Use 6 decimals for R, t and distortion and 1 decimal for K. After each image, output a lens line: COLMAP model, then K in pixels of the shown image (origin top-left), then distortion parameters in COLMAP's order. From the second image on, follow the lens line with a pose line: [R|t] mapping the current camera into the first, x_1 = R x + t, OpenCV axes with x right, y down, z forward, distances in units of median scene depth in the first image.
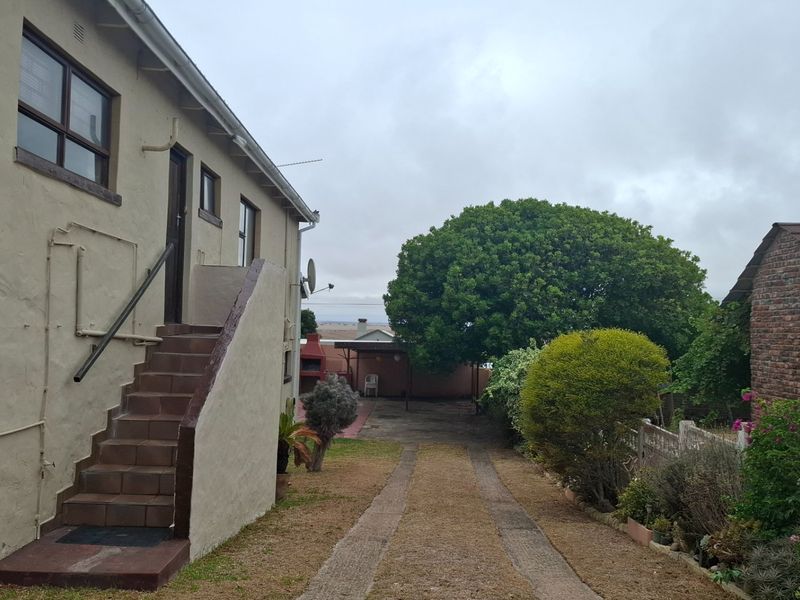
lens RADIAL K [[732.2, 0, 400.0], [0, 732.2, 300.0], [0, 0, 1]] dist [0.154275, -0.234058]
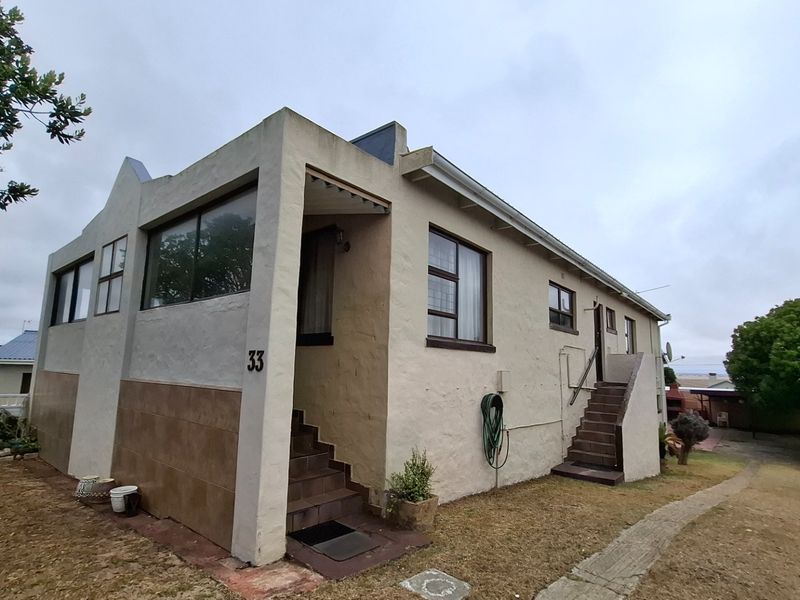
lens RADIAL K [[423.0, 0, 394.3], [0, 423.0, 306.9], [0, 0, 1]] dist [-0.007062, 0.001733]
pose [[0.767705, -0.097398, -0.633358, 0.051370], [0.016874, 0.991111, -0.131960, -0.036173], [0.640581, 0.090619, 0.762525, -0.423776]]
